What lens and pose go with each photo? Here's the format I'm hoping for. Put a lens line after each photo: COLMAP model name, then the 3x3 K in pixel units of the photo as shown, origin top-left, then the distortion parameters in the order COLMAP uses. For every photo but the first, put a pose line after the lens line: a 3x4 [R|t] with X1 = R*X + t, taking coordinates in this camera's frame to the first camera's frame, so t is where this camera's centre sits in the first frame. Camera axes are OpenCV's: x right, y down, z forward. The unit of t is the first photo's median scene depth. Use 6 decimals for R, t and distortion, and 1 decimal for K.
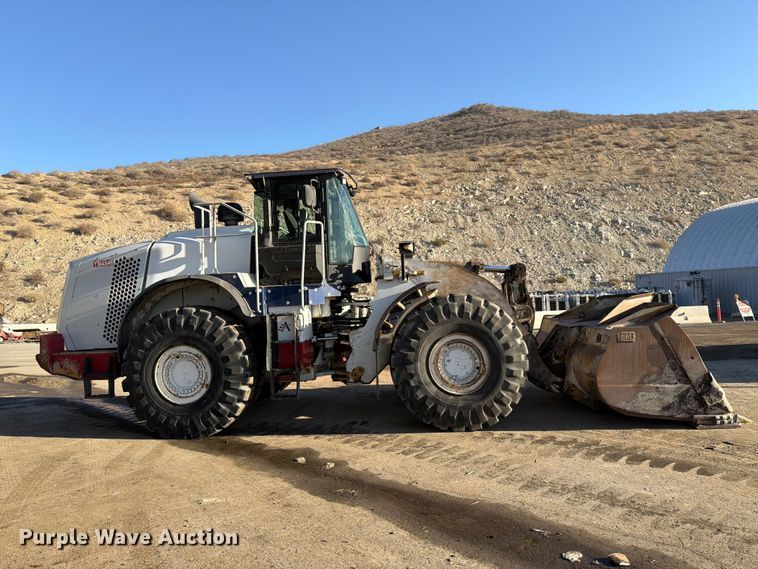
lens RADIAL K [[530.6, 0, 377.0], [0, 530.6, 283.9], [0, 0, 1]] dist [0.108833, -0.156556]
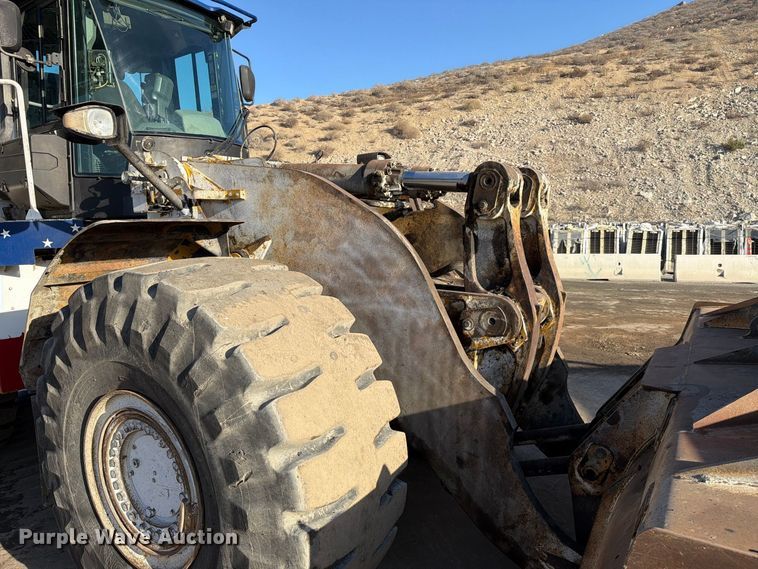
lens RADIAL K [[530.6, 0, 377.0], [0, 530.6, 283.9], [0, 0, 1]] dist [0.108833, -0.156556]
pose [[0.875097, 0.073171, -0.478385, 0.063324], [-0.000416, 0.988617, 0.150453, -0.002690], [0.483948, -0.131462, 0.865166, 0.119317]]
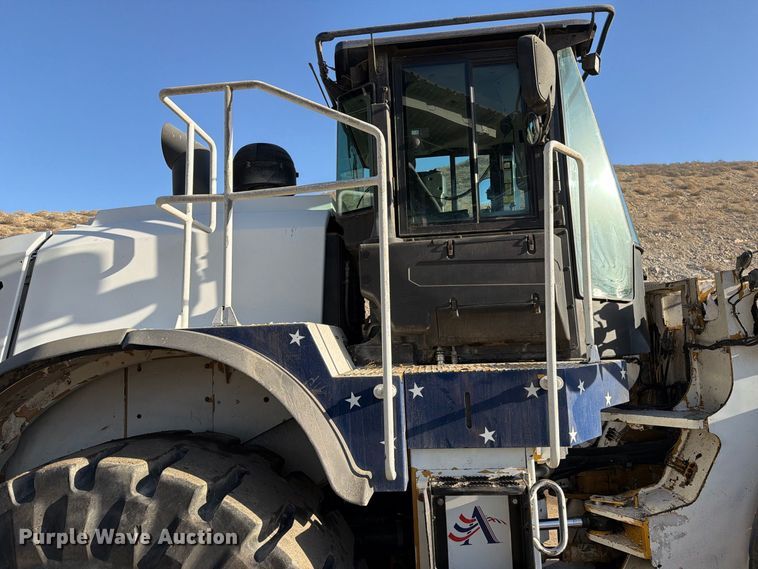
lens RADIAL K [[540.2, 0, 379.0], [0, 540.2, 284.5], [0, 0, 1]] dist [0.001655, -0.000591]
pose [[0.999948, 0.006782, 0.007636, -0.035477], [-0.006037, 0.995587, -0.093646, -0.002417], [-0.008238, 0.093595, 0.995576, 0.113178]]
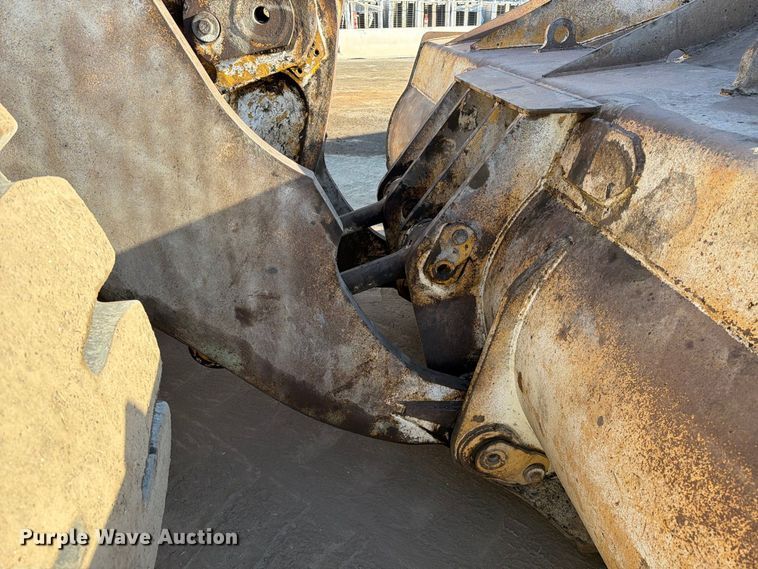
lens RADIAL K [[528.8, 0, 376.3], [0, 528.8, 283.8], [0, 0, 1]] dist [0.079190, -0.098056]
pose [[0.984020, -0.053014, 0.169985, 0.047941], [-0.034974, 0.878506, 0.476448, 0.008339], [-0.174591, -0.474780, 0.862613, 0.143740]]
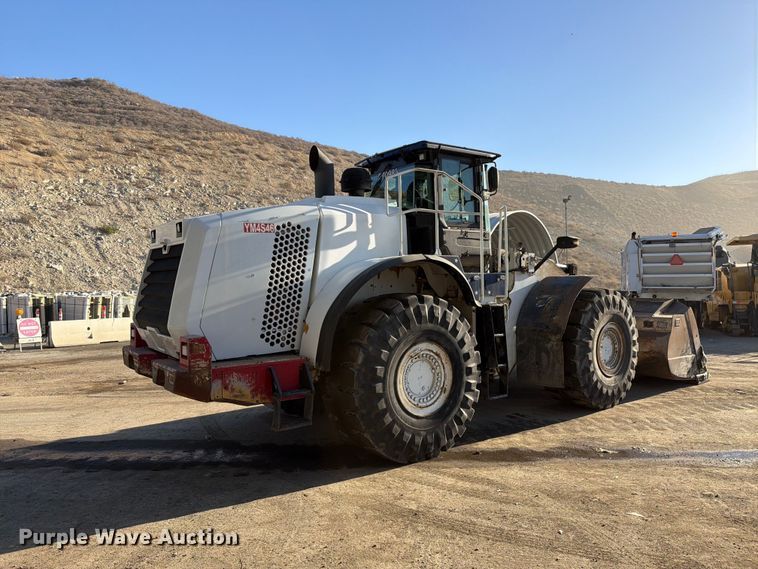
lens RADIAL K [[528.8, 0, 376.3], [0, 528.8, 283.8], [0, 0, 1]] dist [0.079190, -0.098056]
pose [[0.745639, 0.033605, 0.665502, -0.145159], [-0.033655, 0.999352, -0.012755, 0.006022], [-0.665499, -0.012887, 0.746287, 0.070448]]
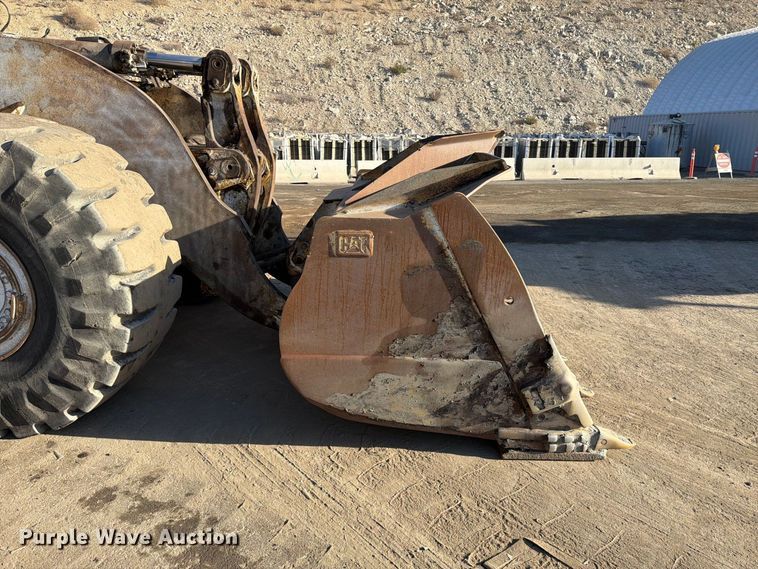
lens RADIAL K [[534.9, 0, 379.0], [0, 534.9, 284.5], [0, 0, 1]] dist [0.041343, -0.057867]
pose [[0.998914, 0.026552, 0.038291, 0.067287], [-0.036525, 0.956446, 0.289617, 0.002163], [-0.028933, -0.290701, 0.956376, 0.089865]]
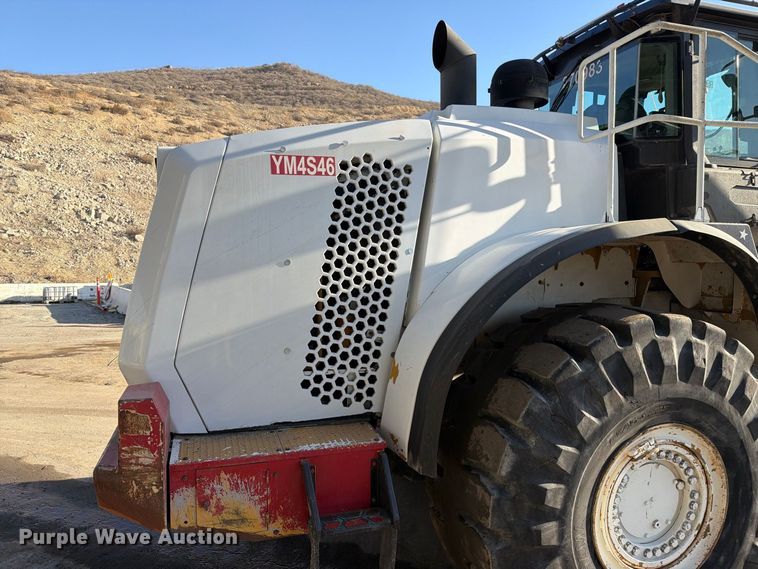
lens RADIAL K [[530.6, 0, 377.0], [0, 530.6, 283.9], [0, 0, 1]] dist [0.108833, -0.156556]
pose [[0.914019, 0.030751, 0.404505, -0.103363], [-0.054913, 0.997324, 0.048264, 0.002725], [-0.401938, -0.066326, 0.913261, 0.117392]]
